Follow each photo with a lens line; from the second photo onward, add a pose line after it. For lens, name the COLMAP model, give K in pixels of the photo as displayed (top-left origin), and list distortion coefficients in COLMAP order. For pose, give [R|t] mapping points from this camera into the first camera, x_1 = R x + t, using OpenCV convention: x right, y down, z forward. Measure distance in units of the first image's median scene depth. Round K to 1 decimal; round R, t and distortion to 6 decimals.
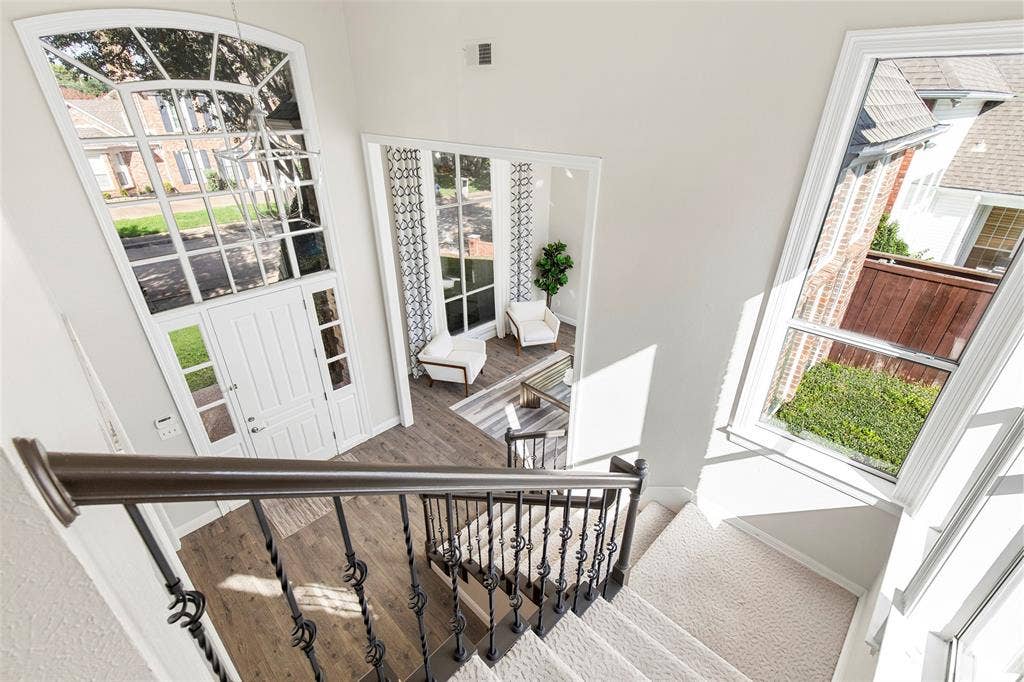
lens RADIAL K [[464.6, 0, 519.6], [0, 464.6, 339.0], [0, 0, 1]] dist [-0.000774, -0.000363]
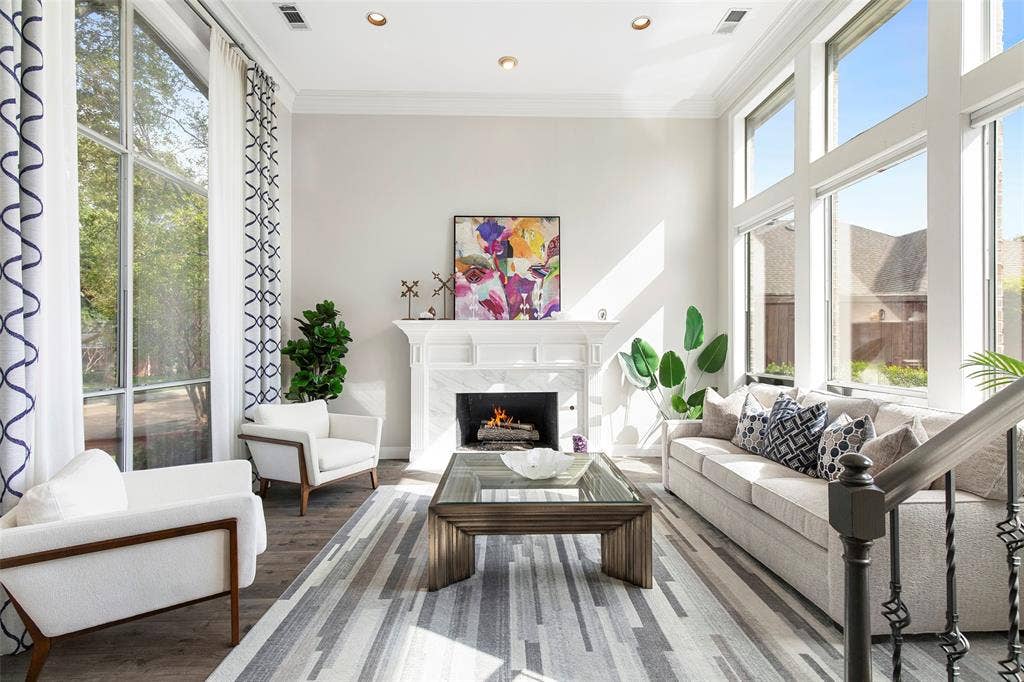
lens RADIAL K [[464.6, 0, 519.6], [0, 464.6, 339.0], [0, 0, 1]] dist [-0.000774, -0.000363]
pose [[0.695942, -0.003964, 0.718087, -0.207090], [0.332836, 0.887866, -0.317671, 0.116152], [-0.636306, 0.460085, 0.619222, 0.686990]]
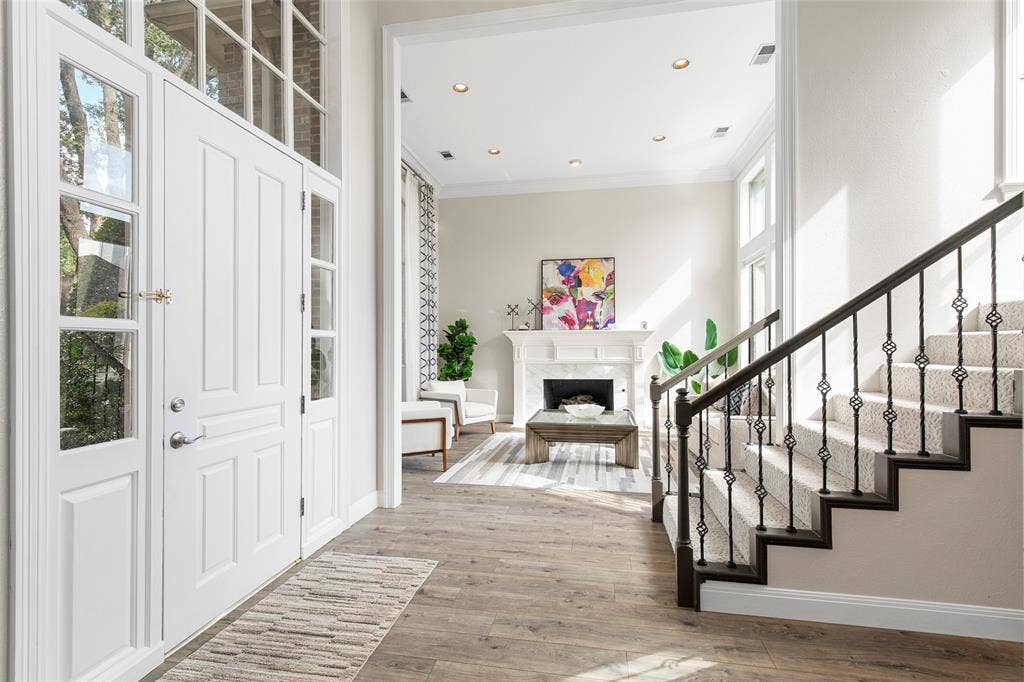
lens RADIAL K [[459.2, 0, 512.0], [0, 459.2, 341.0], [0, 0, 1]] dist [0.002259, 0.000116]
pose [[0.836486, -0.001082, 0.547987, -0.416785], [0.257812, 0.883192, -0.391797, 0.259235], [-0.483554, 0.469010, 0.739057, 0.423468]]
